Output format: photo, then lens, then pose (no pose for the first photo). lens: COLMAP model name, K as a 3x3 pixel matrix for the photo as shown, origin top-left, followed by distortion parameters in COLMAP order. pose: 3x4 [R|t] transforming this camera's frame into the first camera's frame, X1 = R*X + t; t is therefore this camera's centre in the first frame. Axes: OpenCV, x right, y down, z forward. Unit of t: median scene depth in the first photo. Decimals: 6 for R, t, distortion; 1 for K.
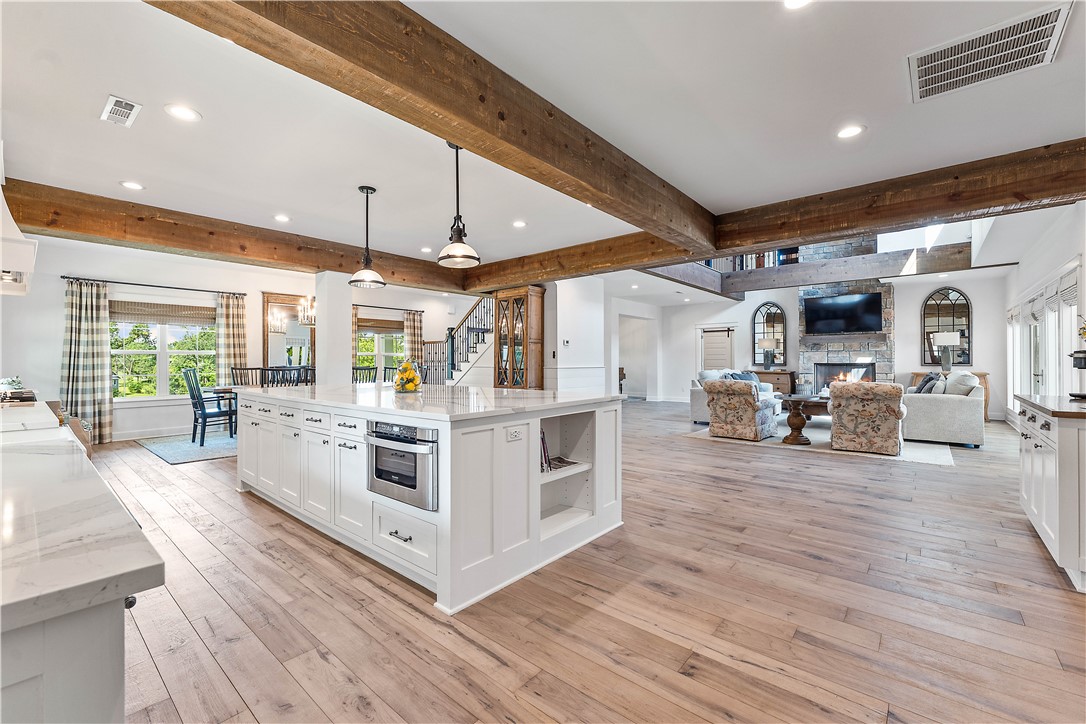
lens RADIAL K [[463.5, 0, 532.0], [0, 463.5, 361.9], [0, 0, 1]] dist [-0.011072, 0.000912]
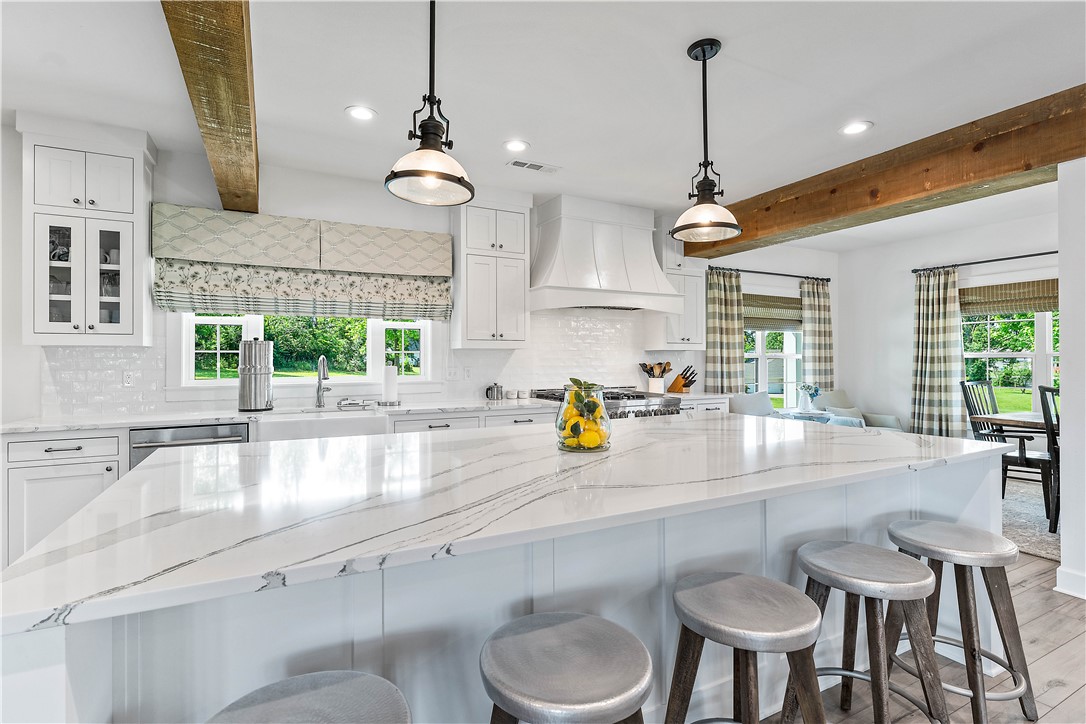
lens RADIAL K [[499.1, 0, 528.8], [0, 499.1, 357.6], [0, 0, 1]] dist [-0.005191, 0.000956]
pose [[-0.385807, -0.000483, -0.922579, 0.141074], [0.003104, 0.999994, -0.001821, -0.018757], [0.922574, -0.003566, -0.385803, 0.659866]]
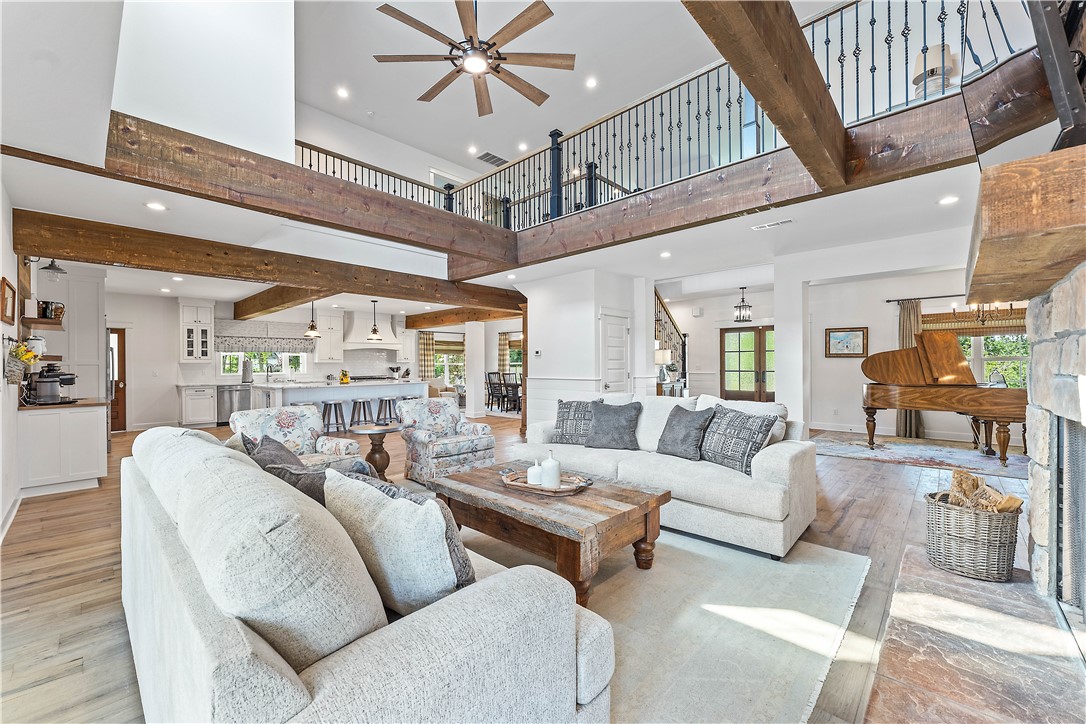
lens RADIAL K [[433.5, 0, 536.0], [0, 433.5, 366.2], [0, 0, 1]] dist [-0.006216, 0.000216]
pose [[-0.060427, 0.005935, -0.998155, 1.203485], [0.007689, 0.999955, 0.005481, -0.020319], [0.998143, -0.007343, -0.060470, 1.276541]]
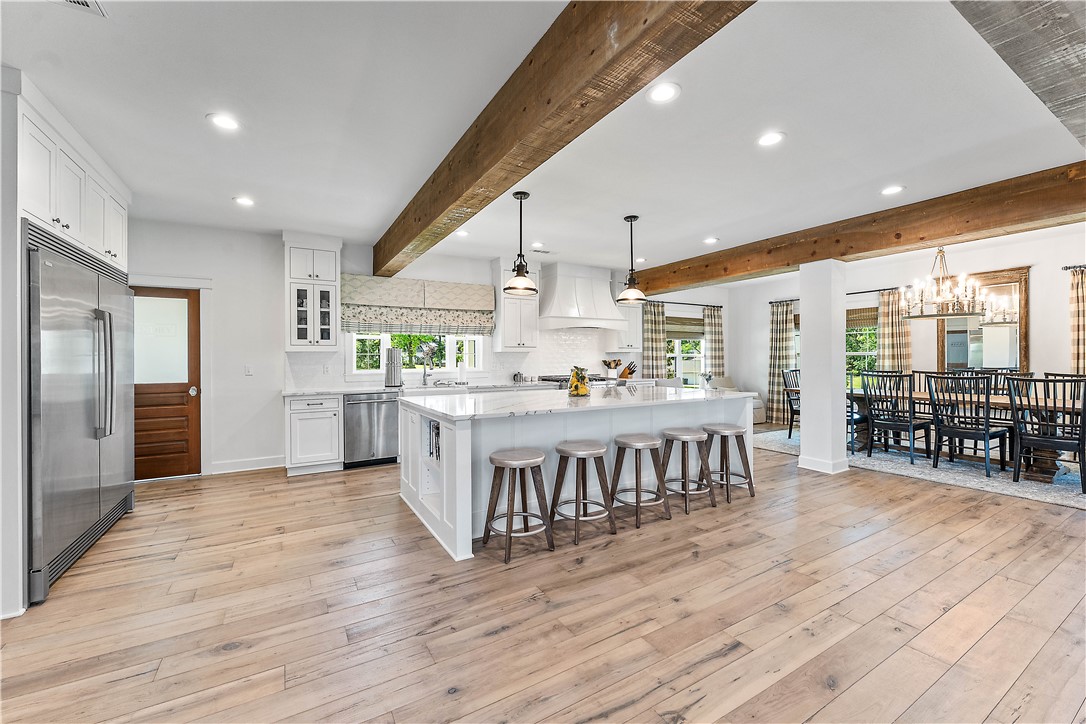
lens RADIAL K [[433.5, 0, 533.0], [0, 433.5, 361.7], [0, 0, 1]] dist [-0.006216, 0.000216]
pose [[-0.329405, 0.012733, -0.944103, 0.471382], [0.005706, 0.999918, 0.011495, -0.020920], [0.944172, -0.001601, -0.329450, 0.718634]]
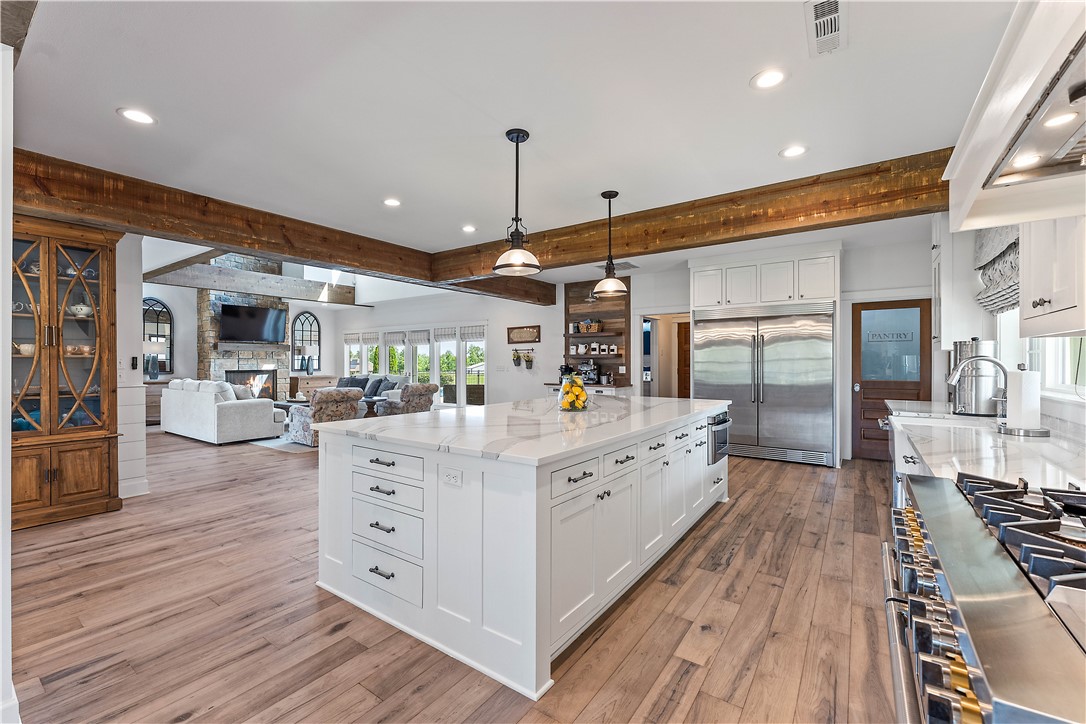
lens RADIAL K [[463.5, 0, 543.8], [0, 463.5, 362.2], [0, 0, 1]] dist [-0.011072, 0.000912]
pose [[-0.130872, 0.003097, 0.991394, -0.681539], [0.001554, 0.999995, -0.002919, -0.016566], [-0.991398, 0.001159, -0.130876, 0.676503]]
